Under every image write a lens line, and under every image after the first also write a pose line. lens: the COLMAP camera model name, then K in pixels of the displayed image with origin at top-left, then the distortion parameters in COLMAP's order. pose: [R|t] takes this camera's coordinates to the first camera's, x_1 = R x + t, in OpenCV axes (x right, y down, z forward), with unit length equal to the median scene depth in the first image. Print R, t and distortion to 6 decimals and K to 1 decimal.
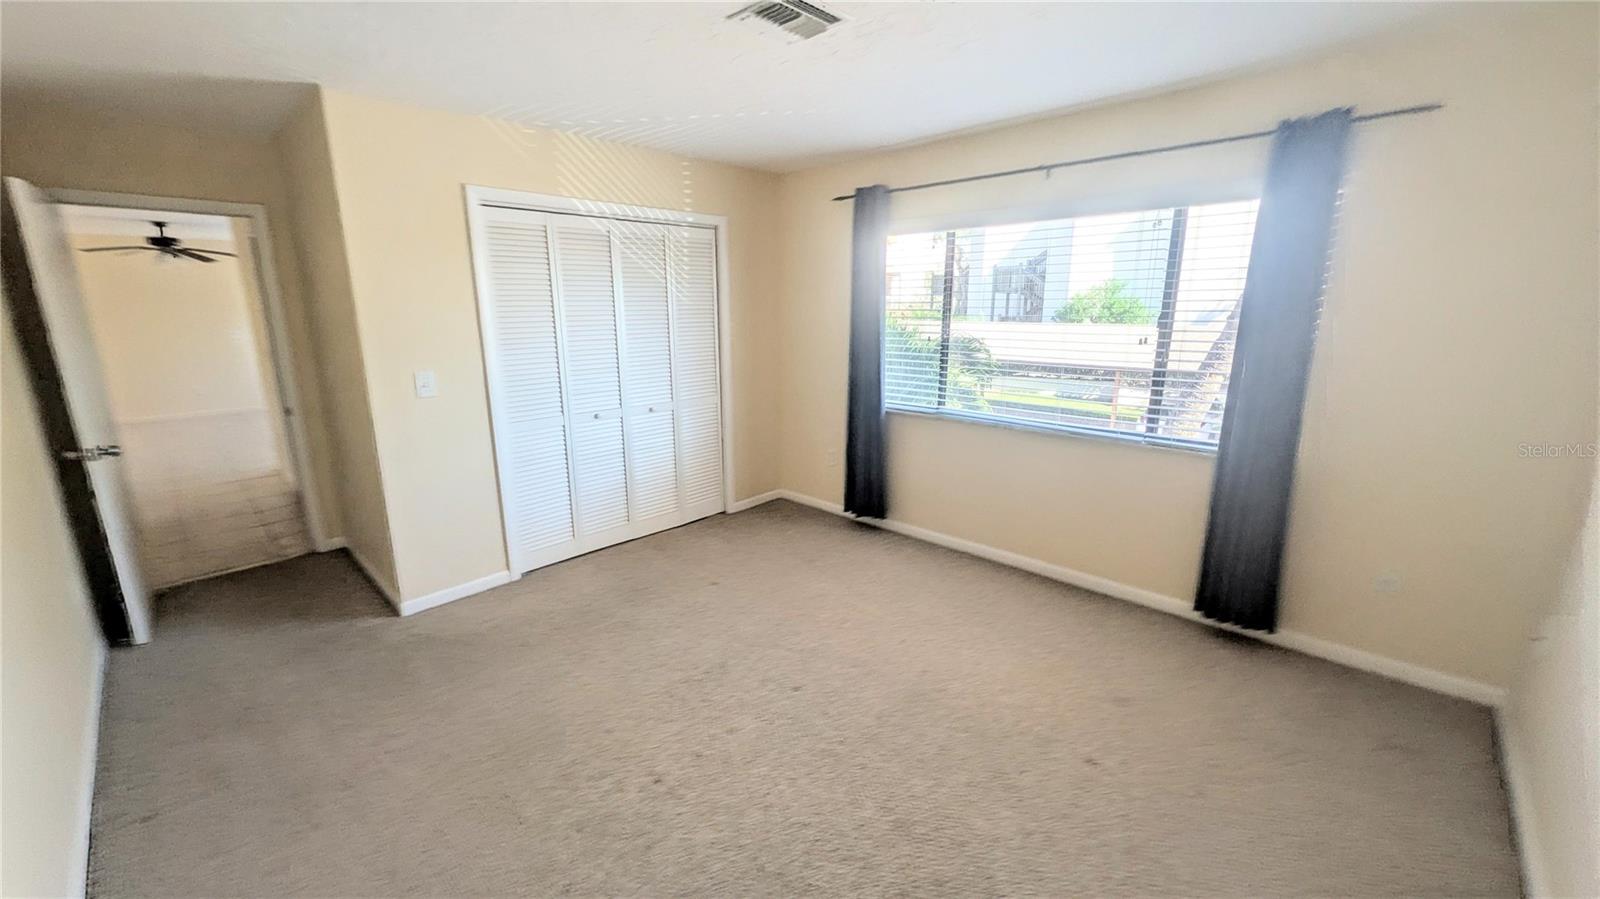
lens RADIAL K [[624.4, 0, 800.0], [0, 624.4, 452.5], [0, 0, 1]] dist [0.001249, -0.000788]
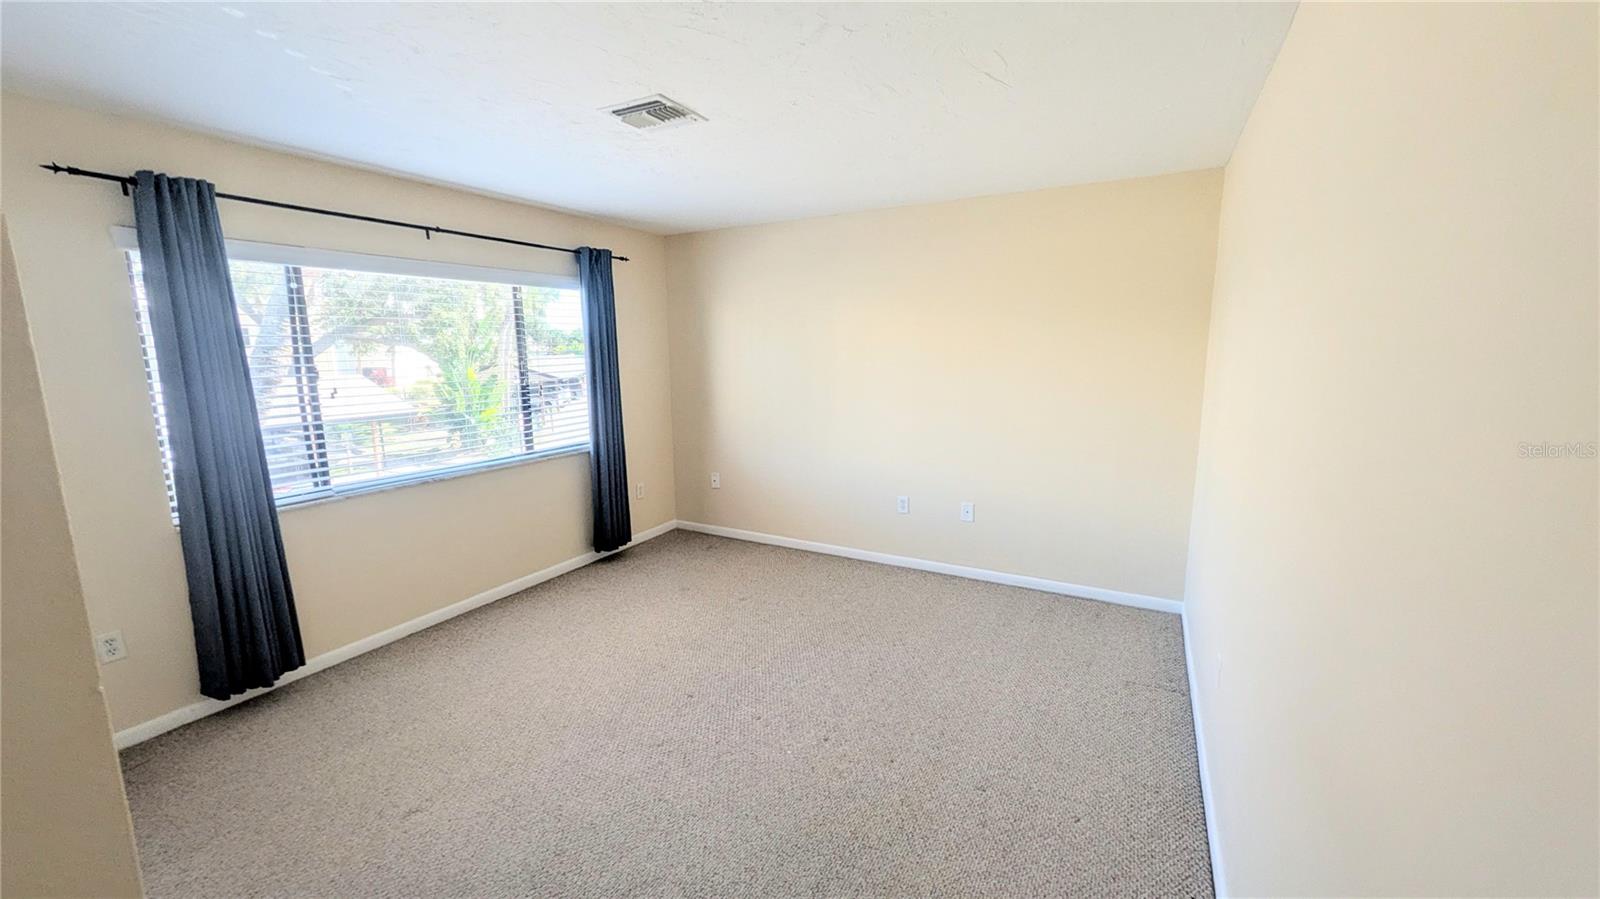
lens RADIAL K [[624.4, 0, 797.5], [0, 624.4, 450.1], [0, 0, 1]] dist [0.001249, -0.000788]
pose [[-0.264470, -0.154513, 0.951936, -0.835141], [0.231134, 0.948158, 0.218114, -0.187881], [-0.936287, 0.277709, -0.215046, 0.750707]]
